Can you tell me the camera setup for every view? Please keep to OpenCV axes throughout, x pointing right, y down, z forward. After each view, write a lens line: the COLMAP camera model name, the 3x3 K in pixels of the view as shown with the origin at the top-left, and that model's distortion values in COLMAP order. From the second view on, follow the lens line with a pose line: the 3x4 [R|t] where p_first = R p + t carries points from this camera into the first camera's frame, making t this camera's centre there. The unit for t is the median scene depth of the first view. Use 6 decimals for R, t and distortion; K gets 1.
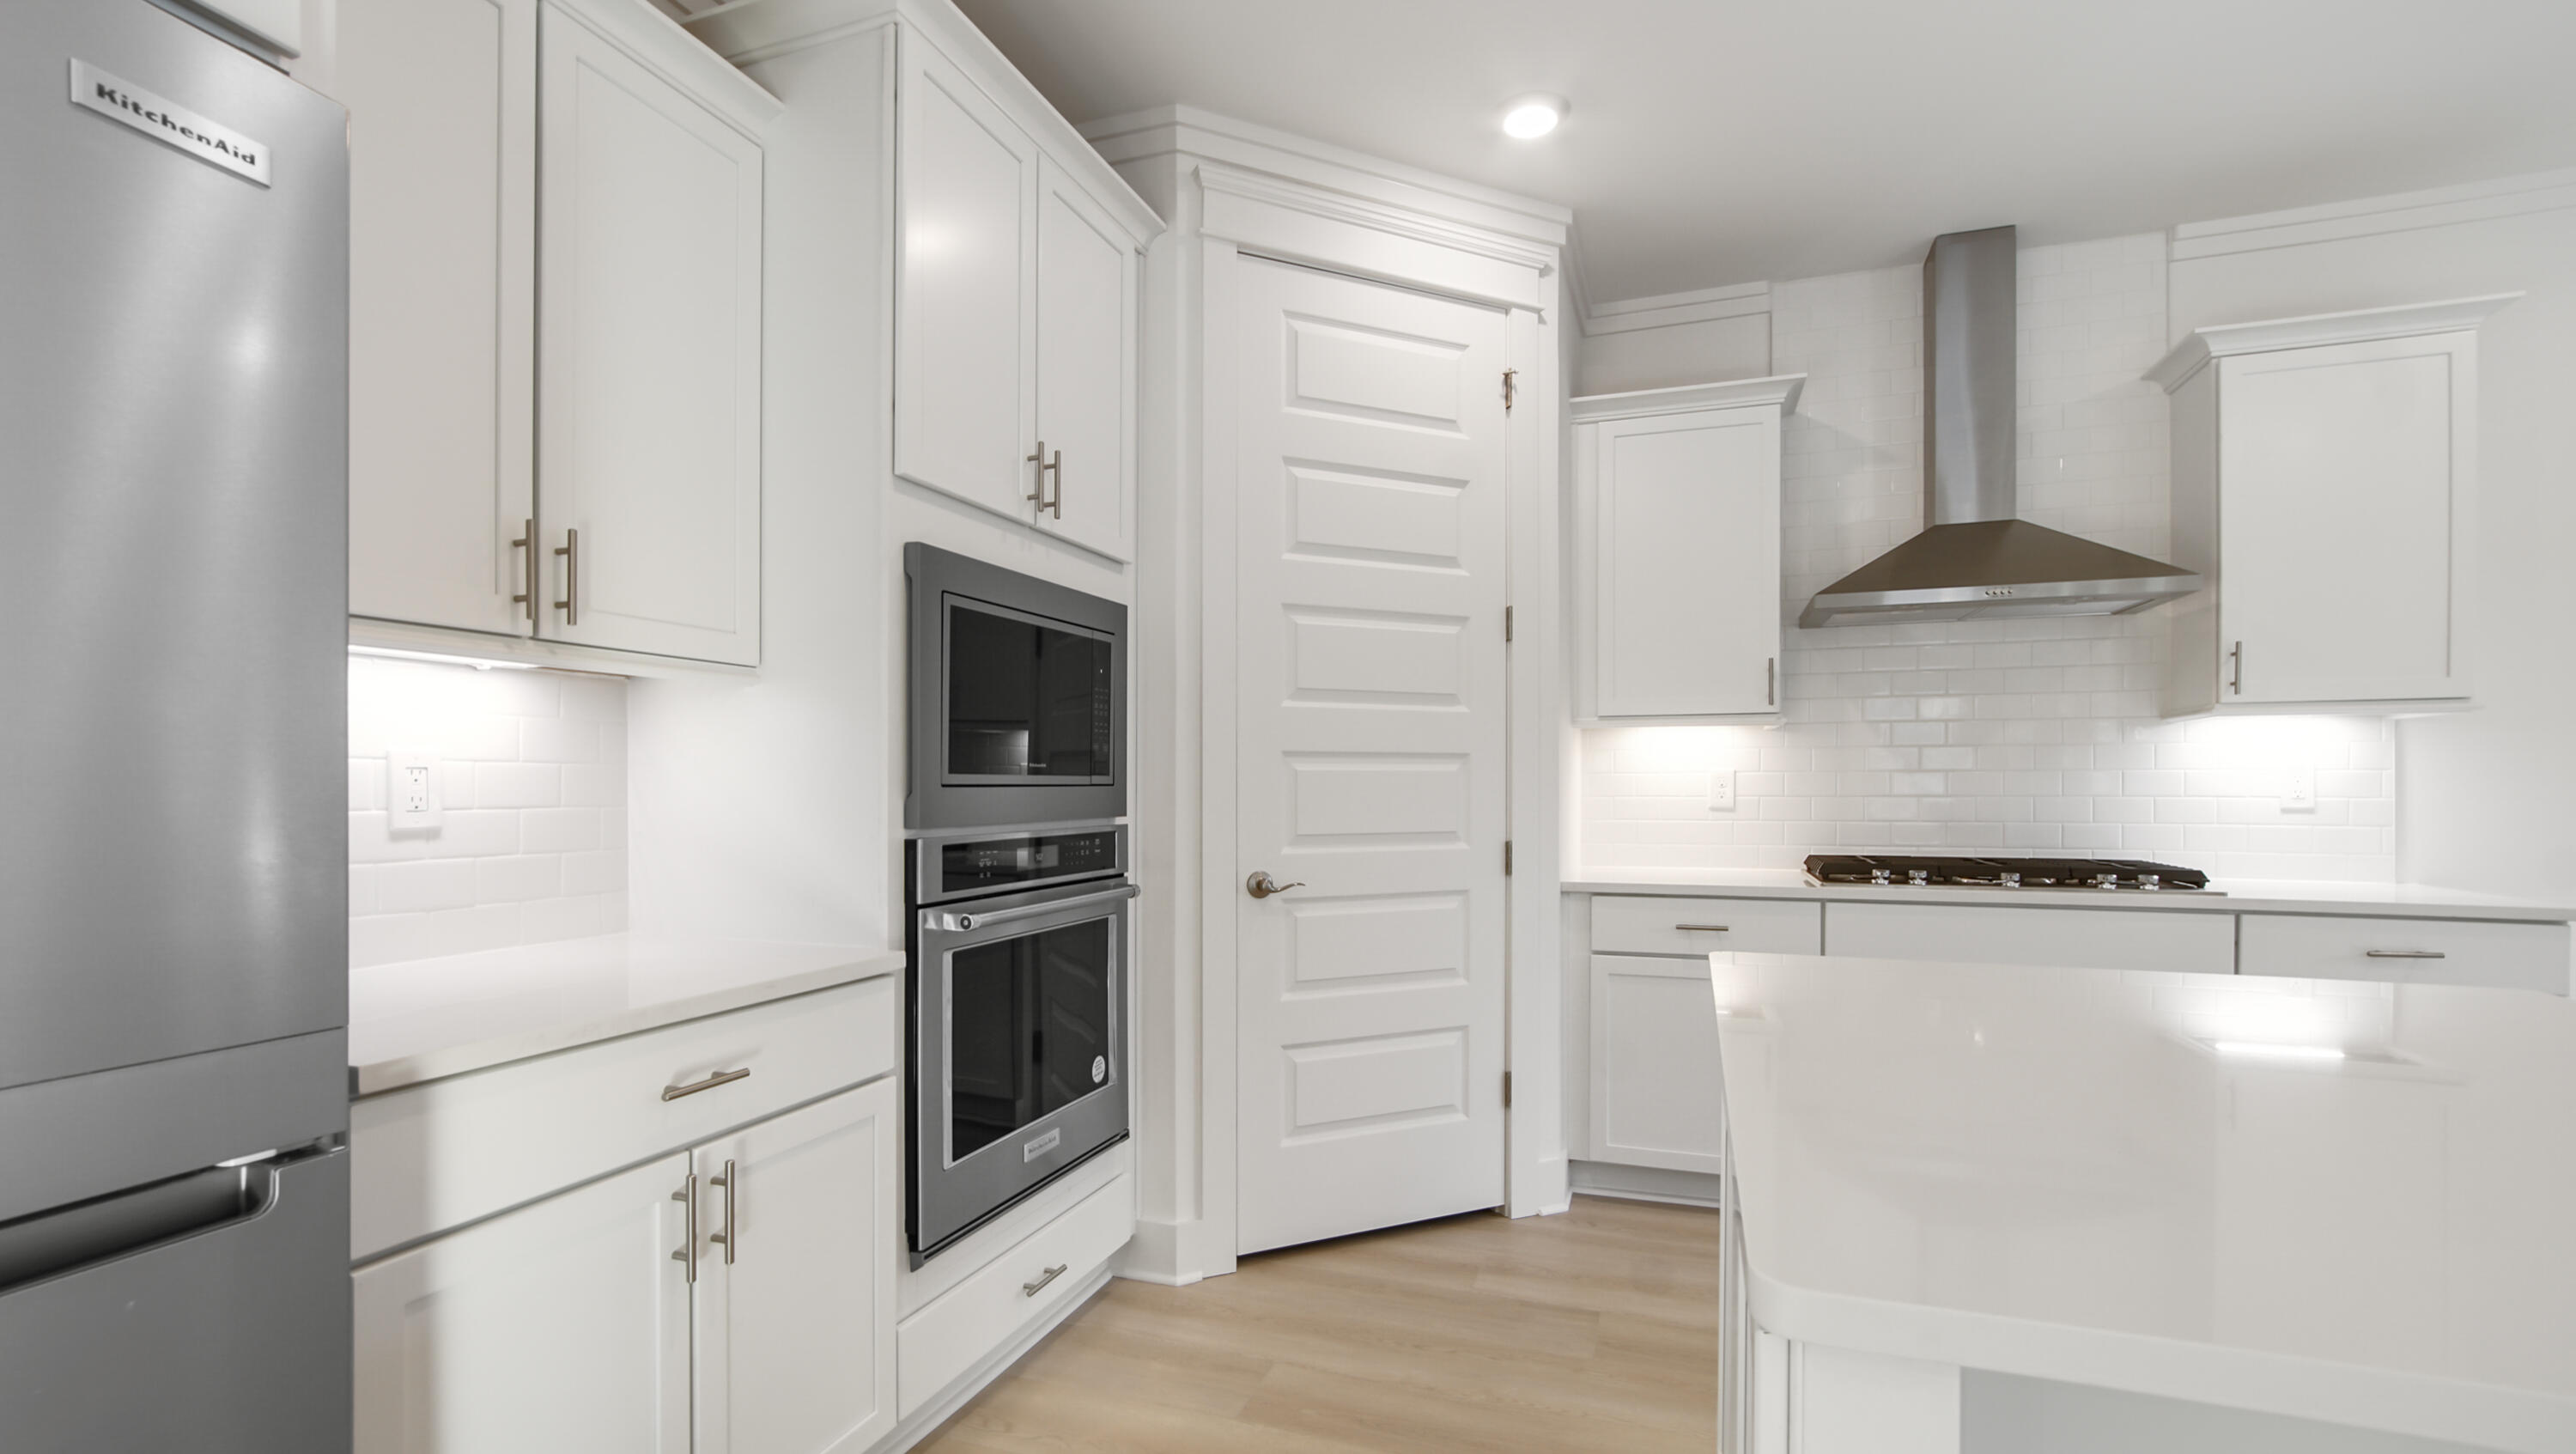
lens RADIAL K [[1164.3, 0, 1294.1], [0, 1164.3, 799.6], [0, 0, 1]] dist [-0.019204, 0.008168]
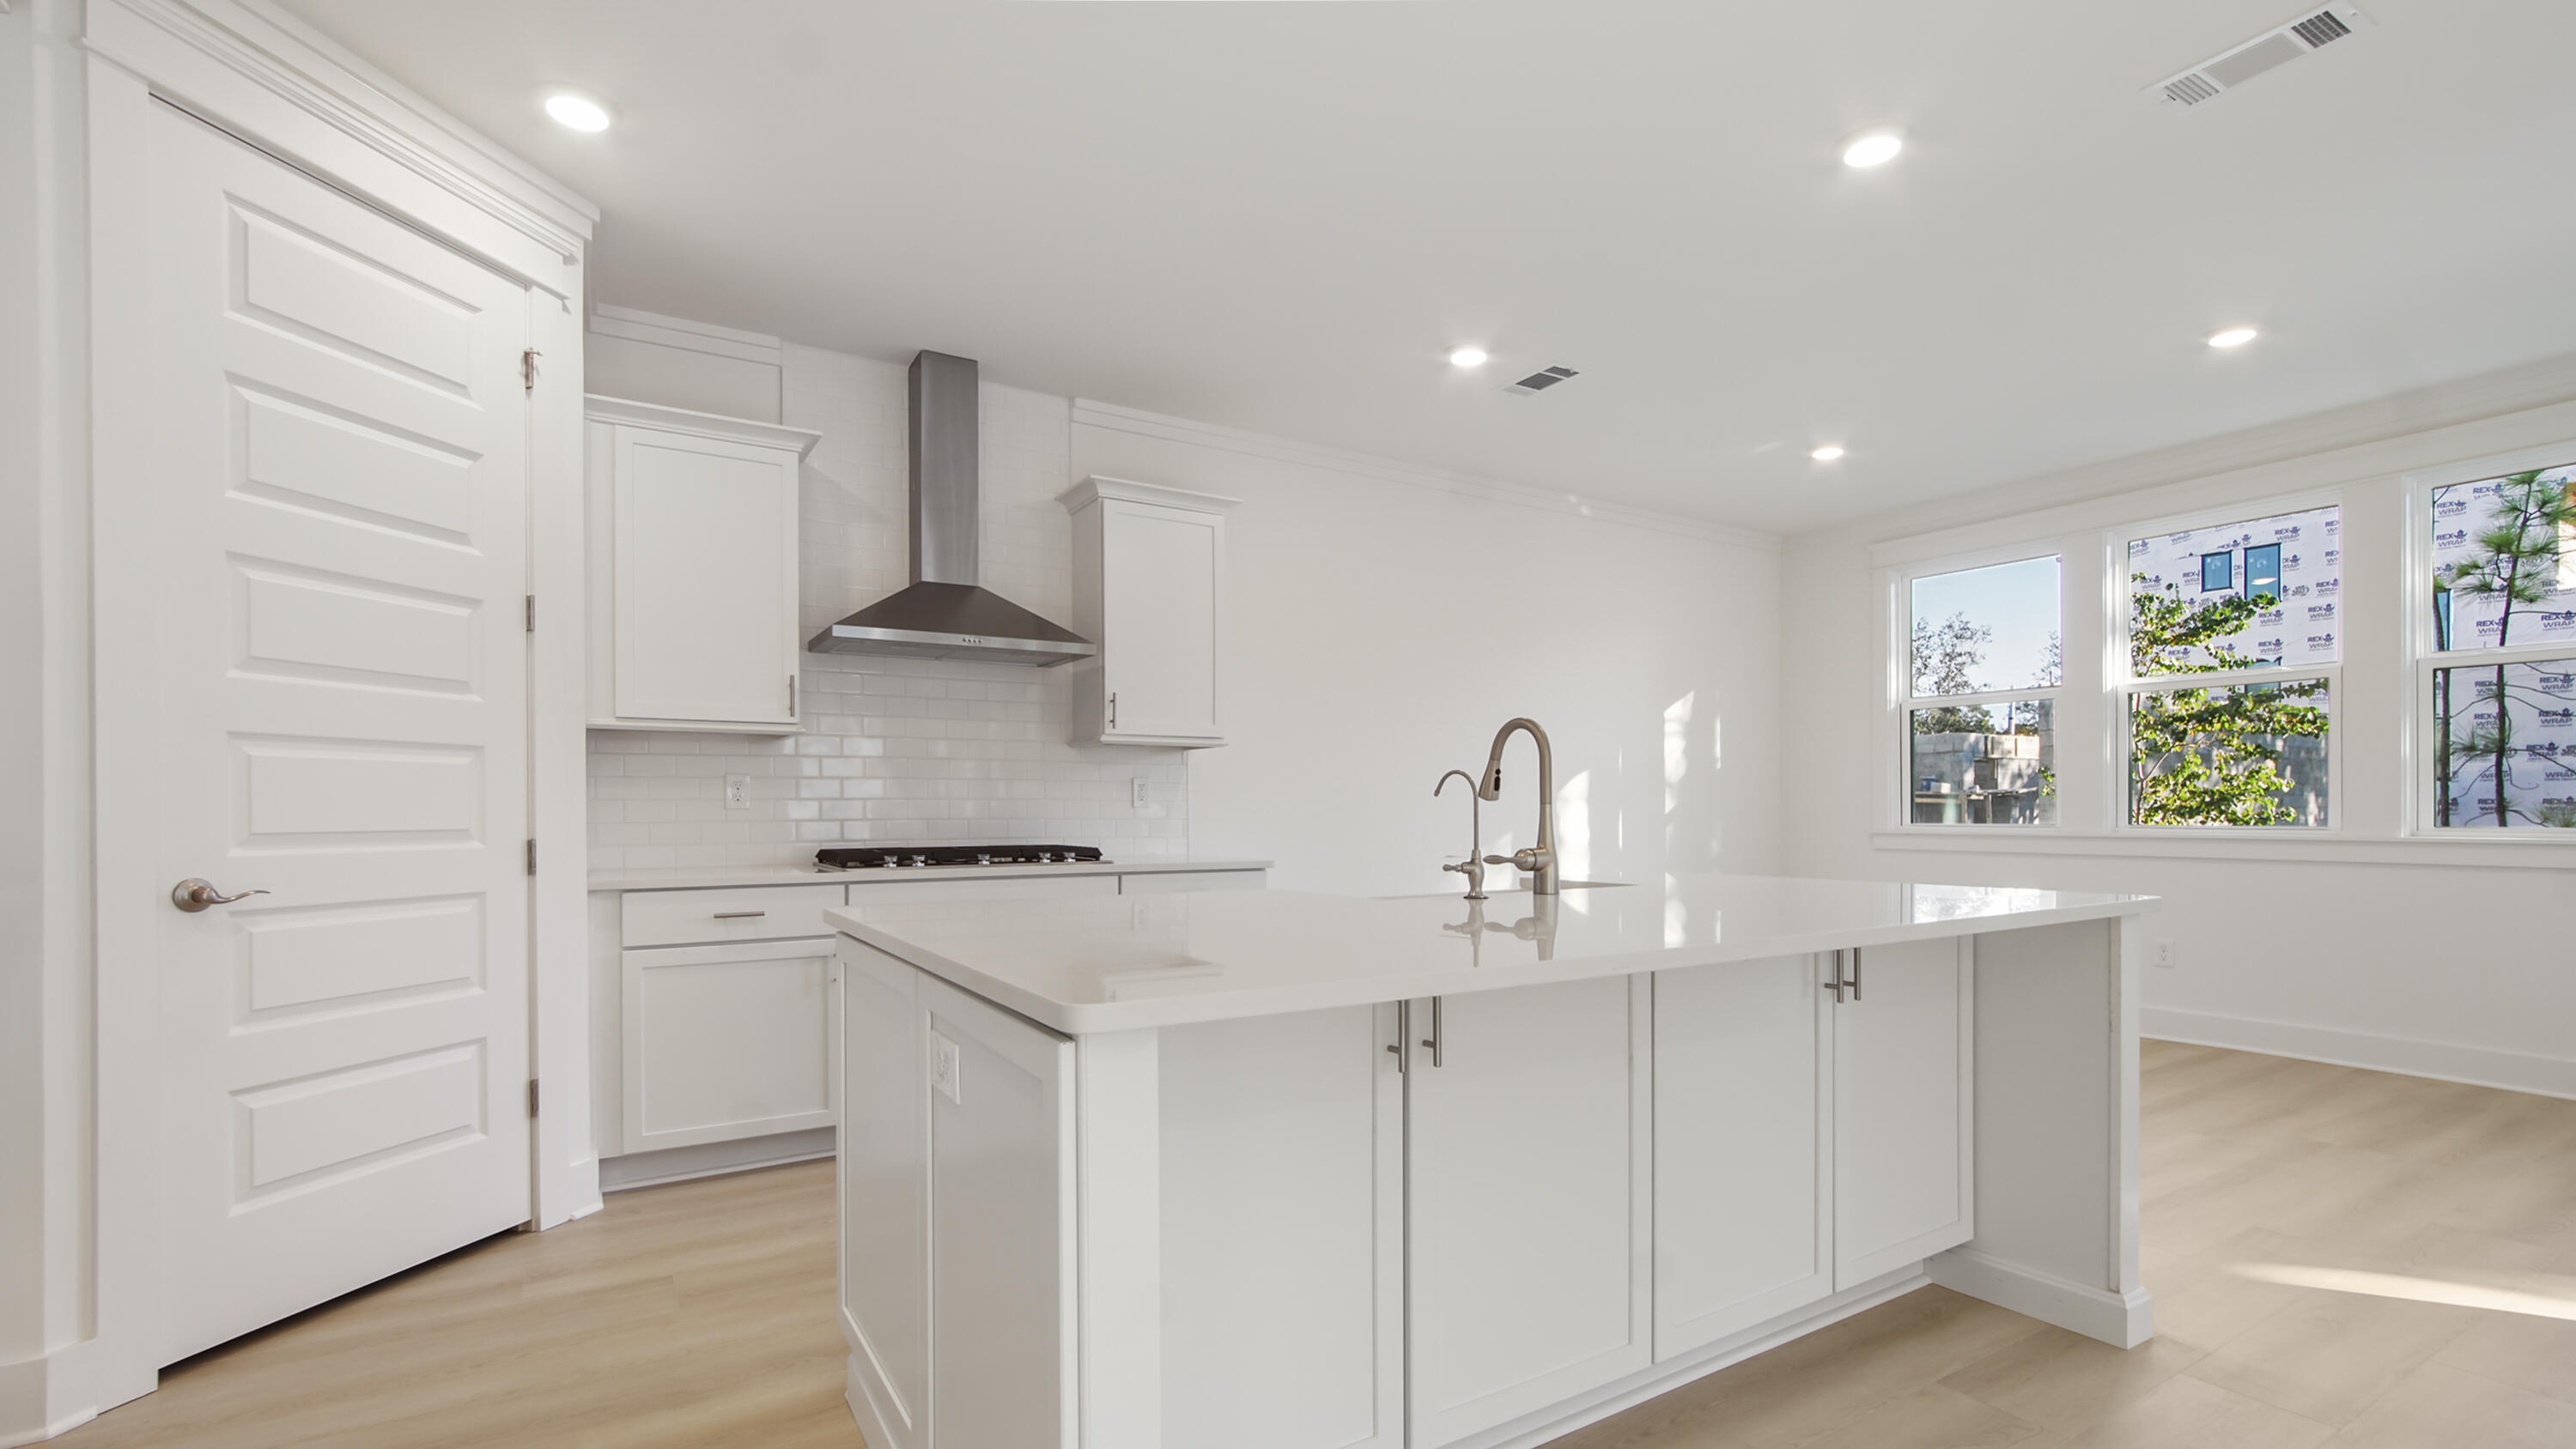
lens RADIAL K [[1105.5, 0, 1291.8], [0, 1105.5, 819.0], [0, 0, 1]] dist [-0.000706, 0.000367]
pose [[0.629703, -0.006383, 0.776810, -0.130543], [0.009781, 0.999952, 0.000287, 0.024914], [-0.776775, 0.007417, 0.629735, -0.063573]]
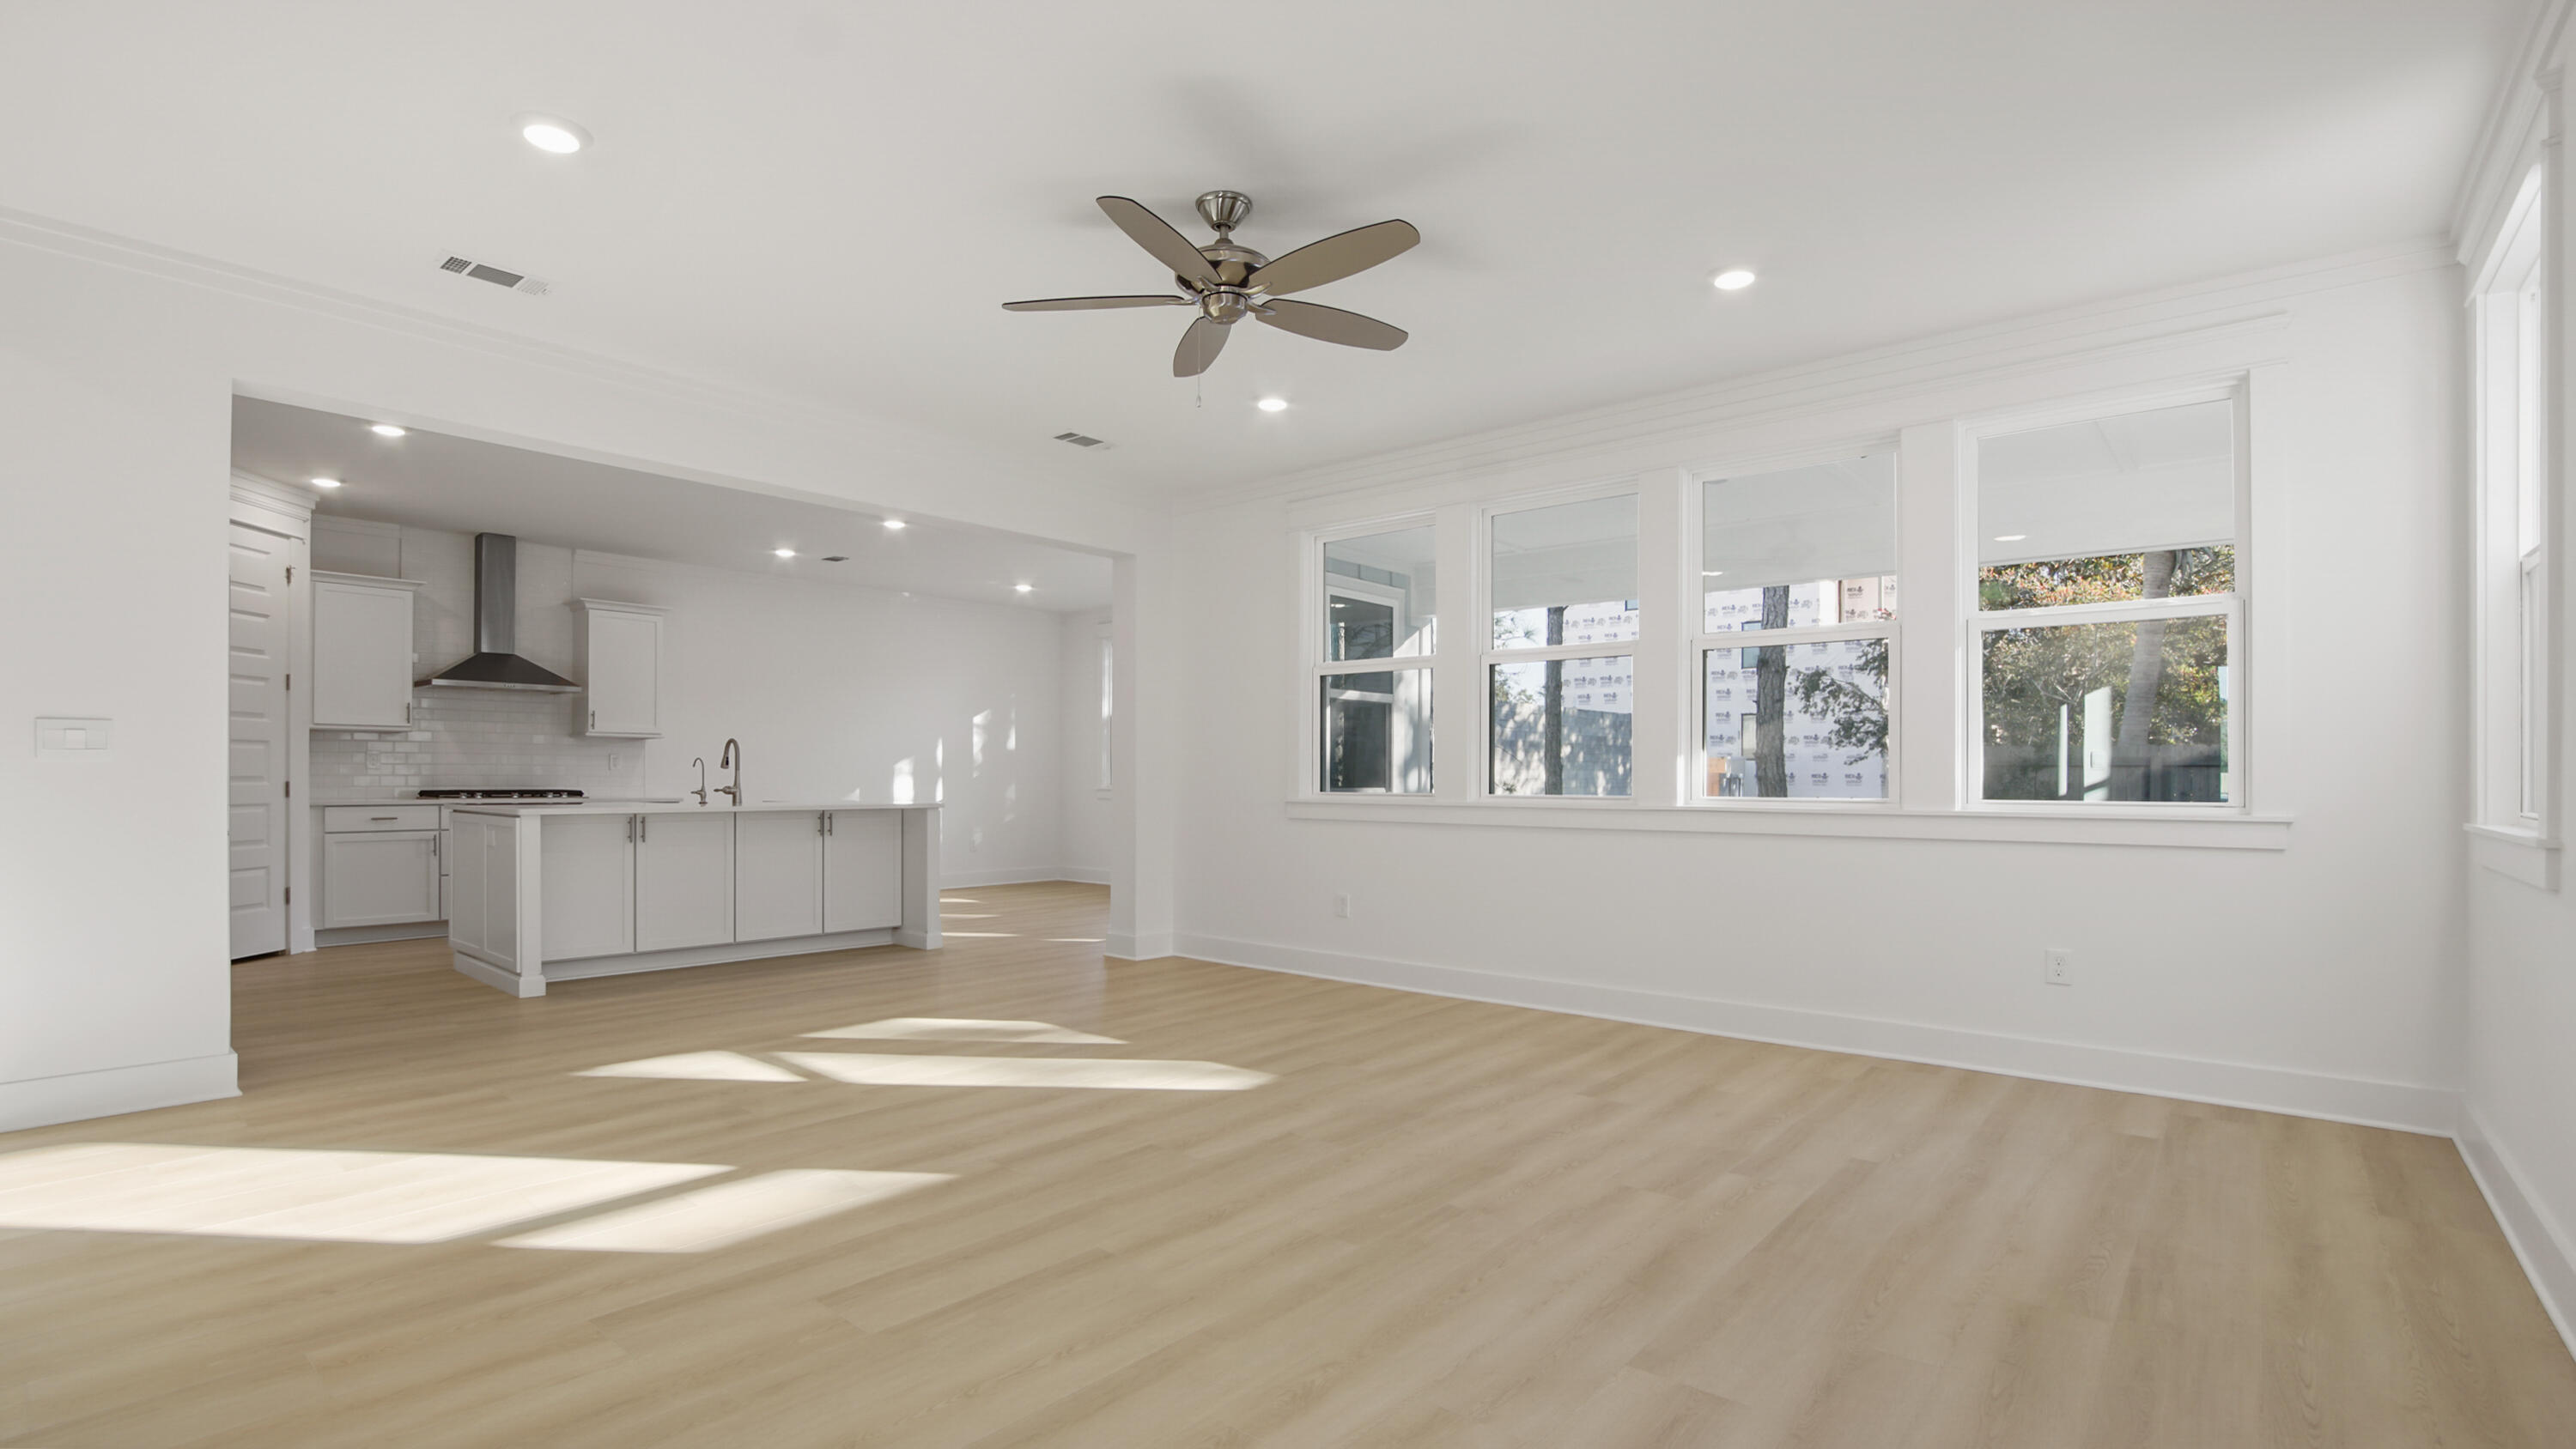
lens RADIAL K [[1152.8, 0, 1283.0], [0, 1152.8, 789.6], [0, 0, 1]] dist [-0.042916, 0.011621]
pose [[0.371734, -0.004025, 0.928331, -1.077958], [0.002942, 0.999991, 0.003158, 0.050079], [-0.928335, 0.001557, 0.371742, -1.517313]]
